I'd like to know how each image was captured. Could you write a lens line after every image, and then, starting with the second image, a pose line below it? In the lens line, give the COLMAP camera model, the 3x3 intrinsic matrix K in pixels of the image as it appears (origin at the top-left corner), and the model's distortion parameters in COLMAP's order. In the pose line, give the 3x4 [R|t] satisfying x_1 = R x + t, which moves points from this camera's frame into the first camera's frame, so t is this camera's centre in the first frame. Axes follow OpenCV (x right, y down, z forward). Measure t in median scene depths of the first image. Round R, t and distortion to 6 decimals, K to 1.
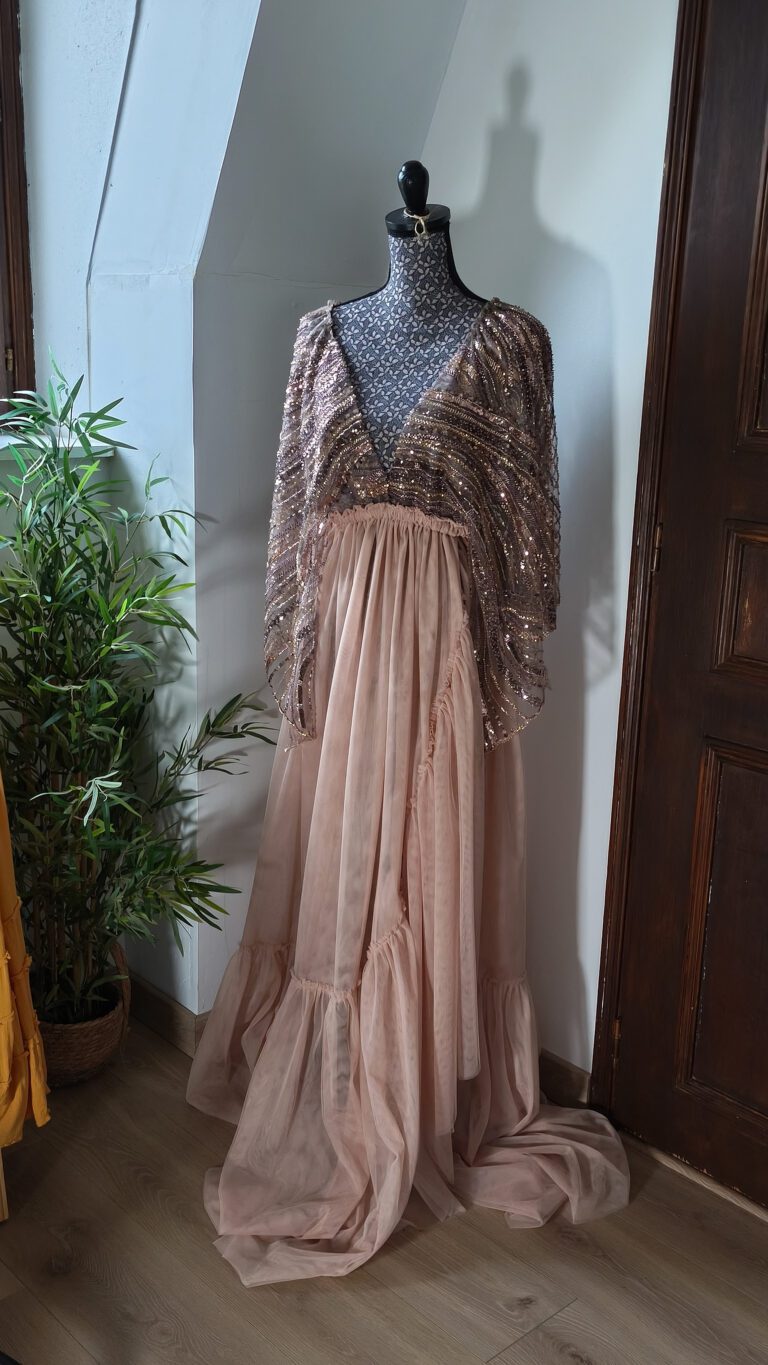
lens RADIAL K [[1341.7, 0, 382.9], [0, 1341.7, 658.6], [0, 0, 1]] dist [0.022302, 0.062954]
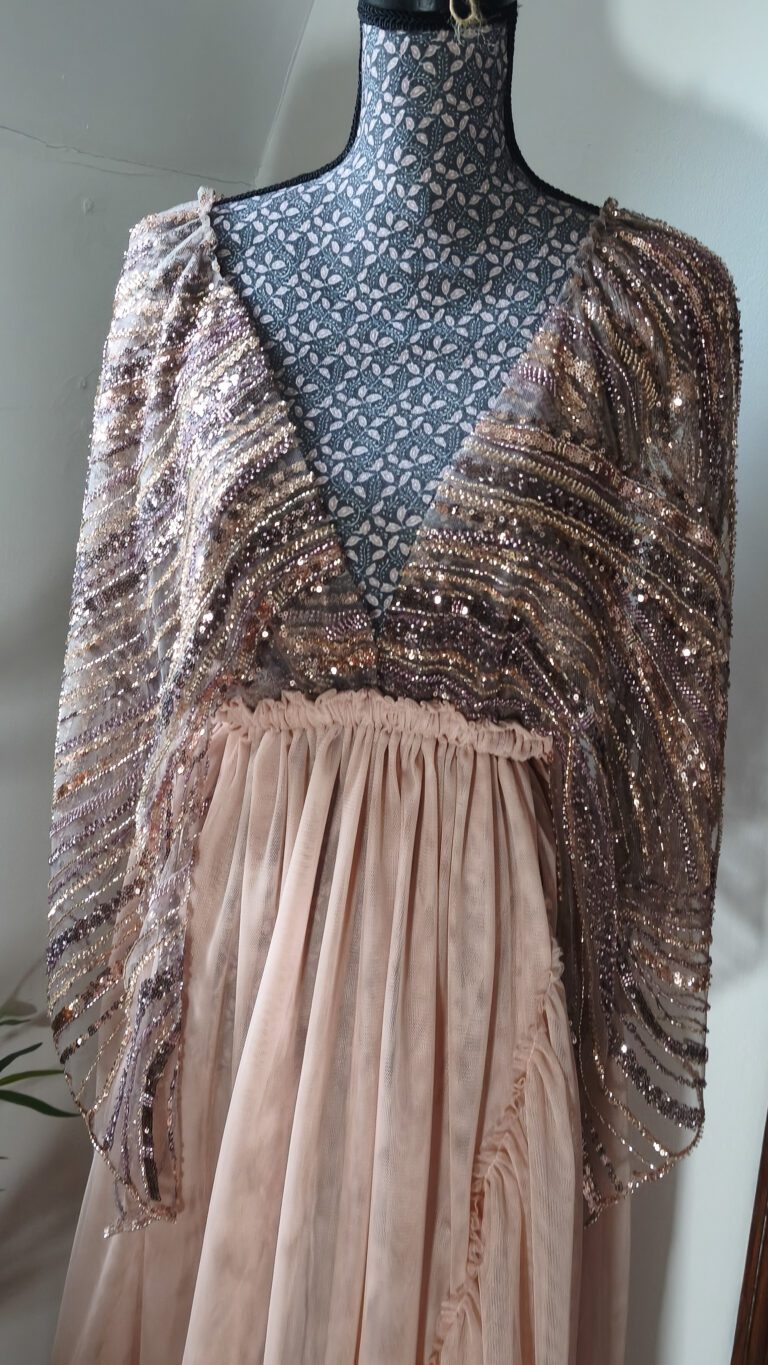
lens RADIAL K [[1341.7, 0, 382.9], [0, 1341.7, 658.6], [0, 0, 1]] dist [0.022302, 0.062954]
pose [[0.976361, -0.016742, 0.215497, -0.081284], [0.010649, 0.999511, 0.029403, -0.136969], [-0.215884, -0.026413, 0.976062, 0.597529]]
